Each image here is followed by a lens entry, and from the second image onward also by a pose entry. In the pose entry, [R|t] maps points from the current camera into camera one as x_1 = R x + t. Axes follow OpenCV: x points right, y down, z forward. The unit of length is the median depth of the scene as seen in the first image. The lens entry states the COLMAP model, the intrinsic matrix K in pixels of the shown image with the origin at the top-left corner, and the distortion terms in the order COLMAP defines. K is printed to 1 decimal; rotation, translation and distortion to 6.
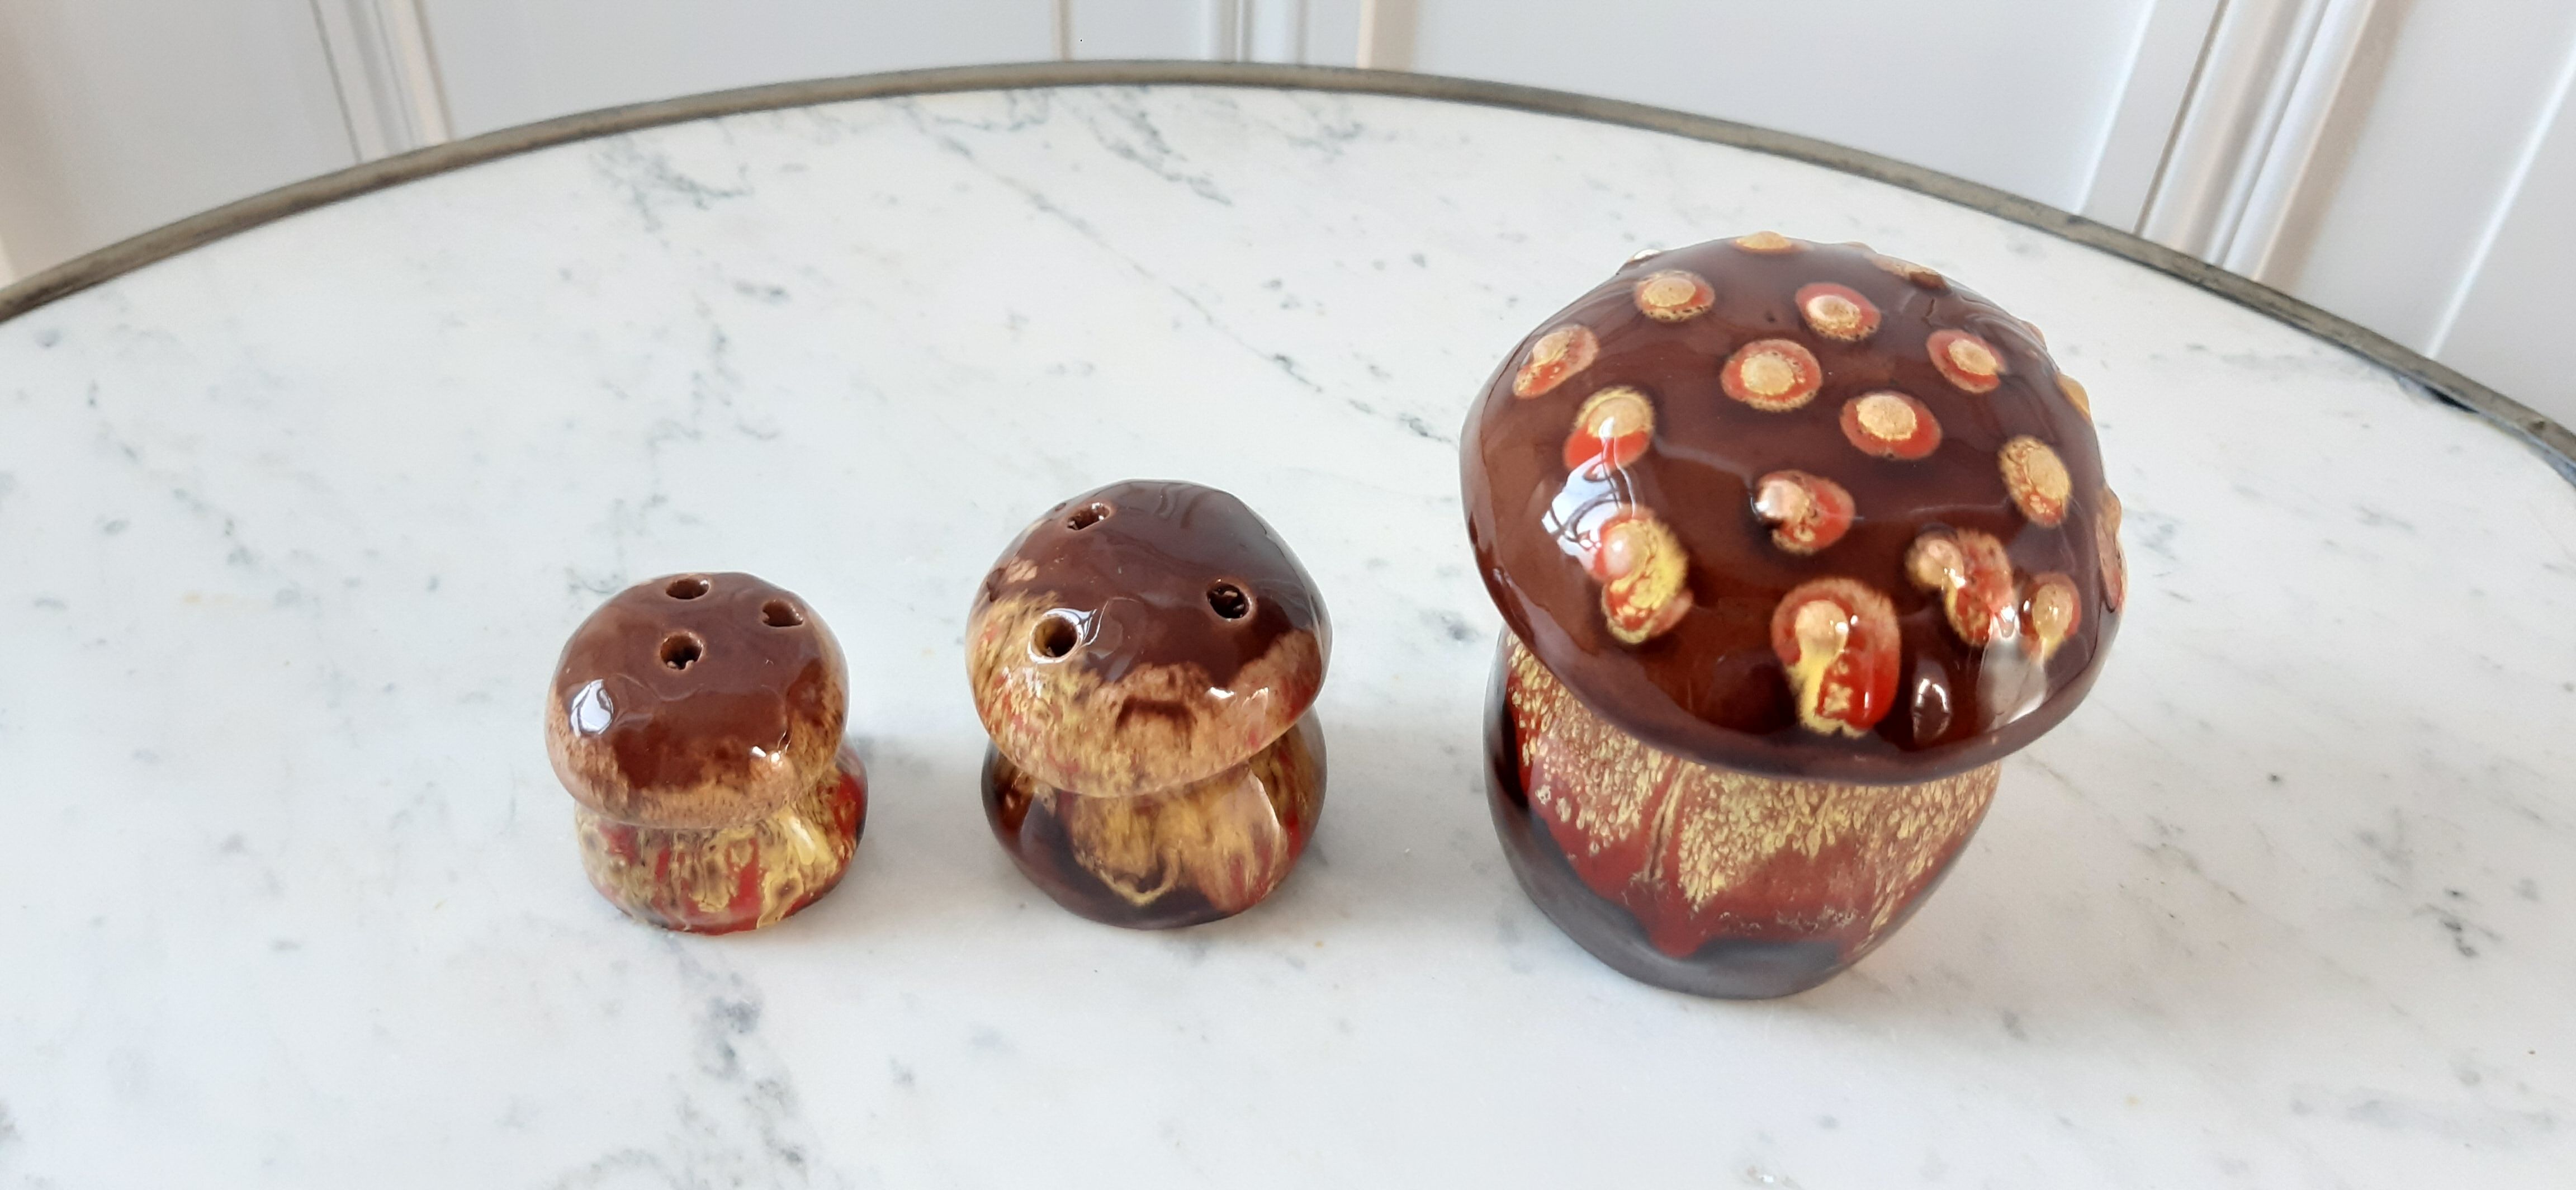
lens RADIAL K [[2018.5, 0, 1286.5], [0, 2018.5, 606.3], [0, 0, 1]] dist [0.037910, -0.131789]
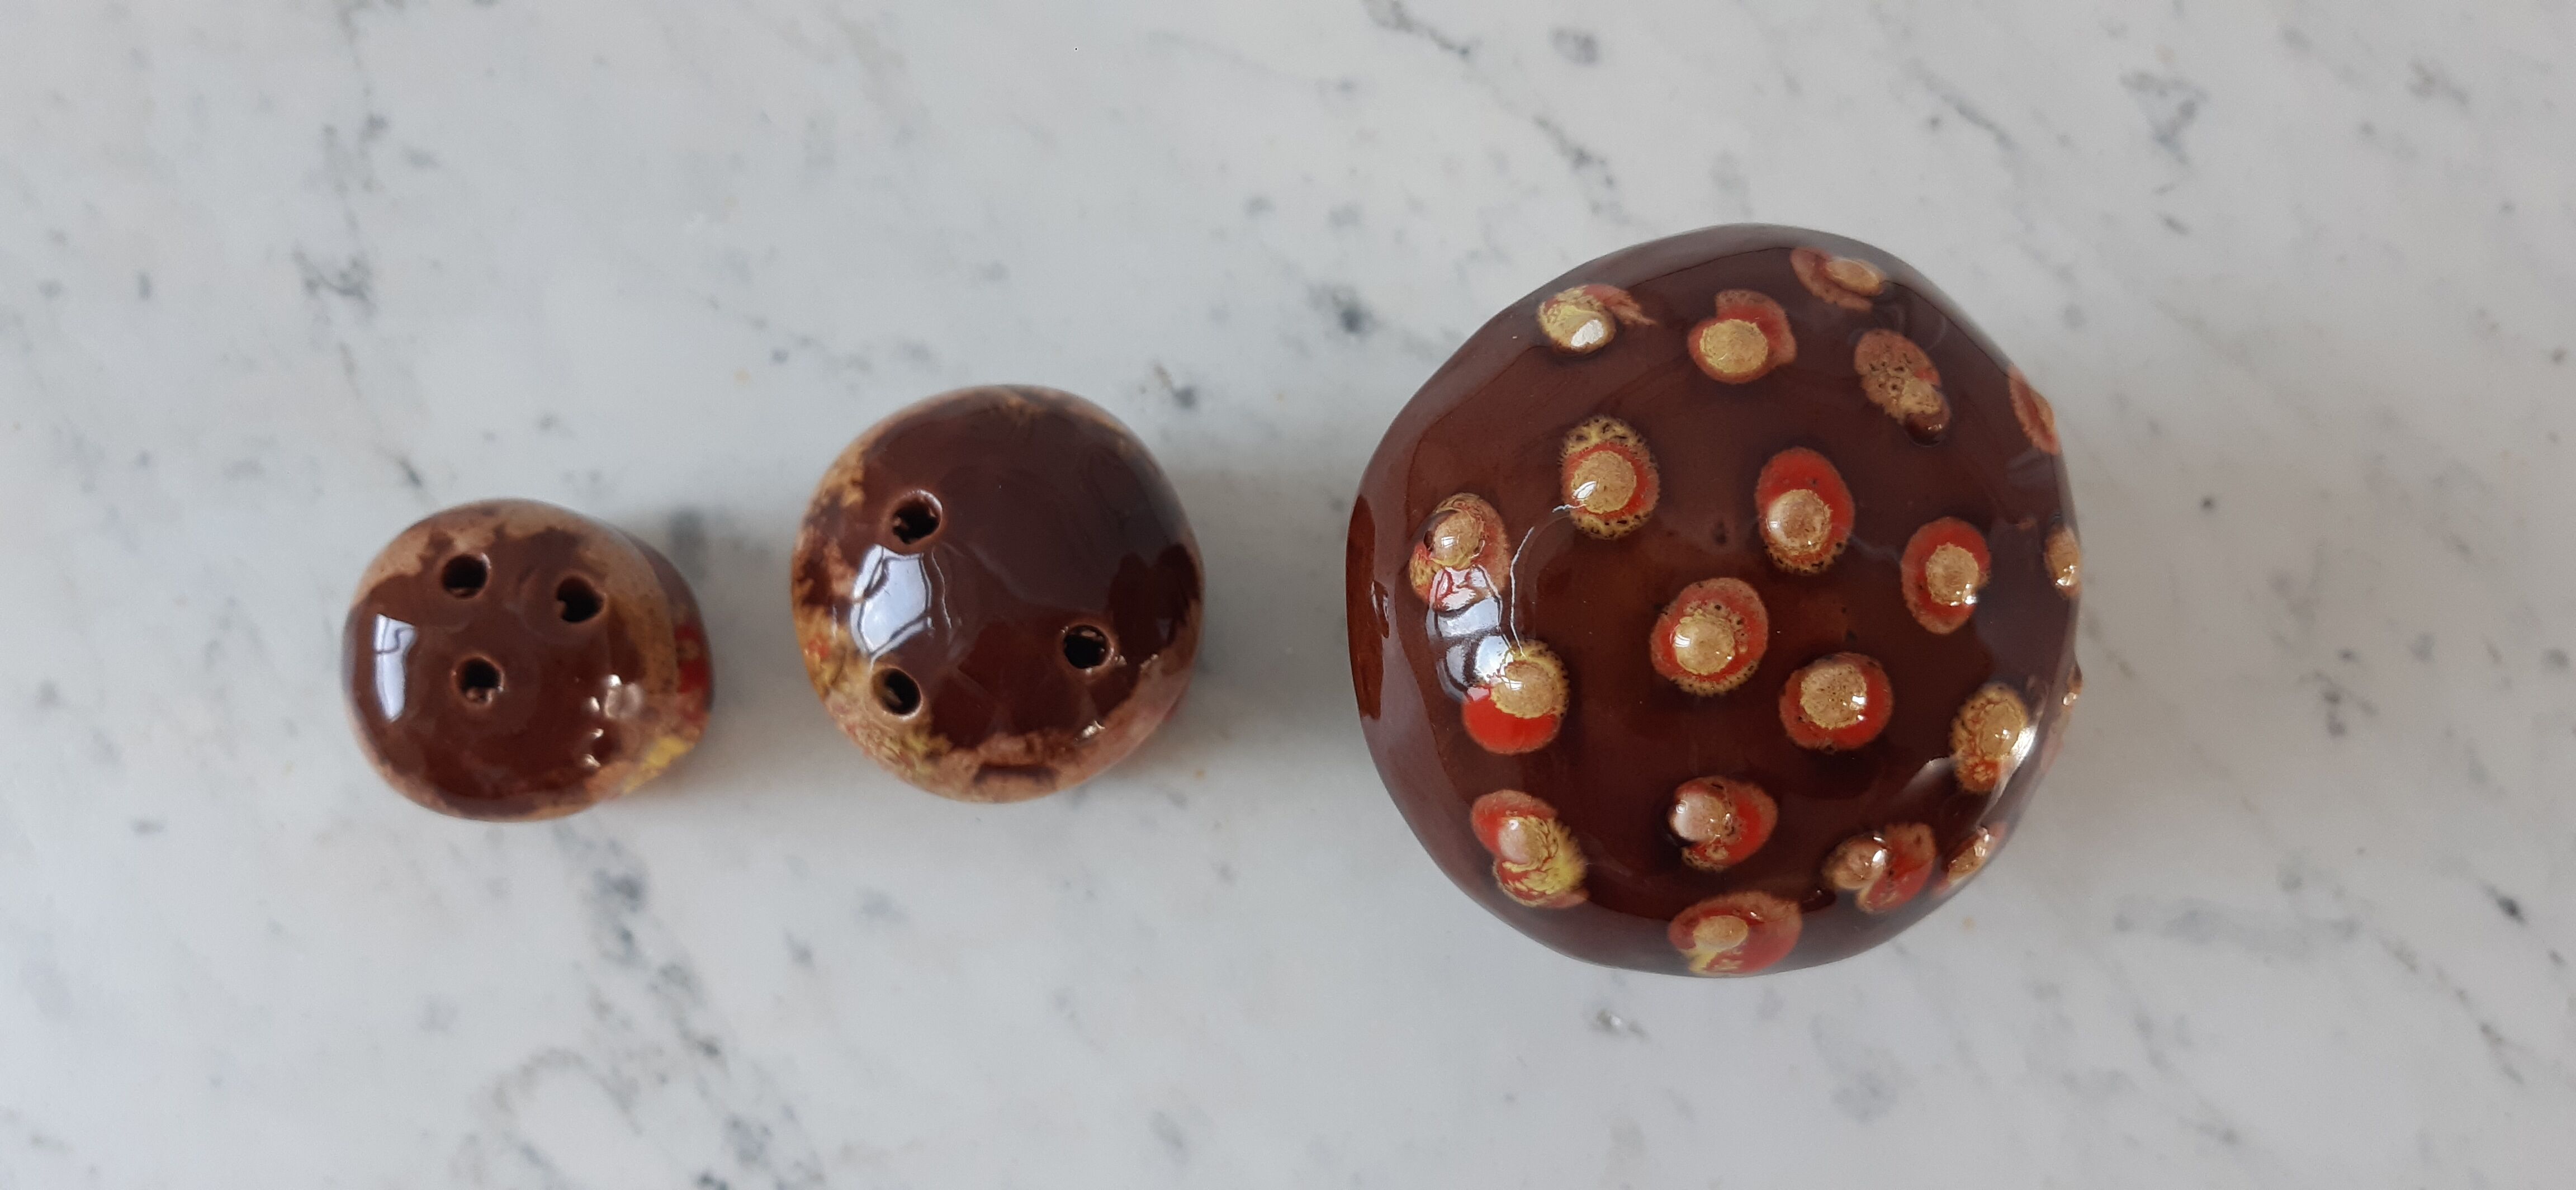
lens RADIAL K [[2018.5, 0, 1280.7], [0, 2018.5, 600.5], [0, 0, 1]] dist [0.037910, -0.131789]
pose [[0.998994, -0.029906, 0.033424, 0.026686], [0.000732, 0.756008, 0.654562, -0.571166], [-0.044844, -0.653879, 0.755269, 0.316105]]
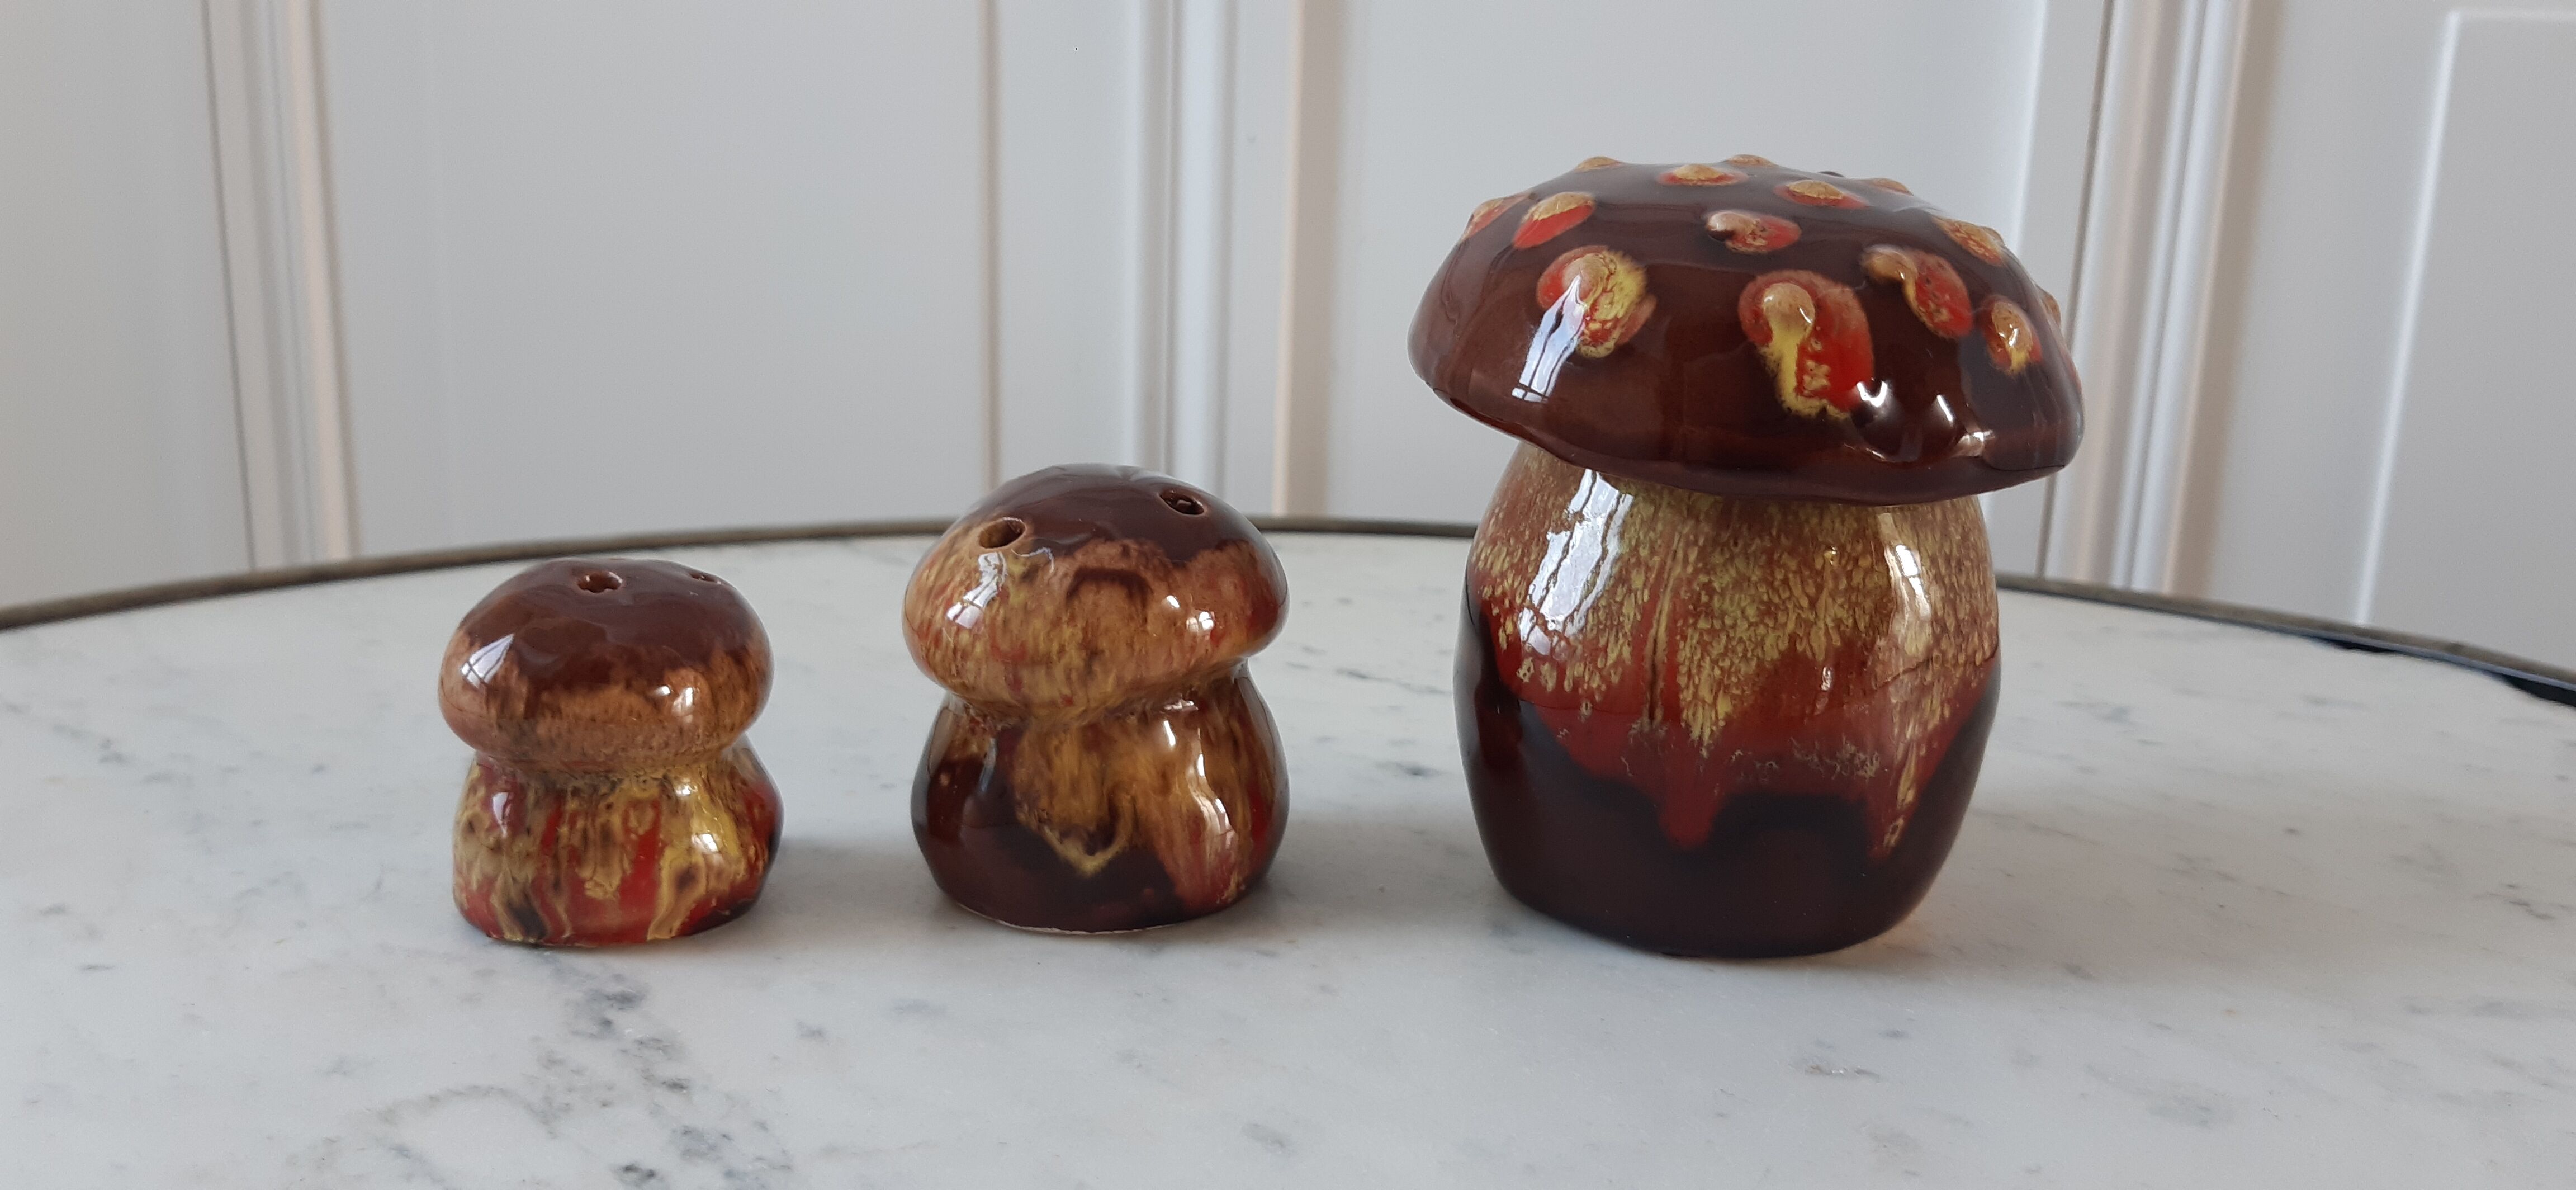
lens RADIAL K [[2018.5, 0, 1274.8], [0, 2018.5, 619.4], [0, 0, 1]] dist [0.037910, -0.131789]
pose [[0.998263, -0.027058, 0.052340, -0.034564], [0.048317, 0.884322, -0.464370, 0.472021], [-0.033721, 0.466092, 0.884093, 0.158527]]
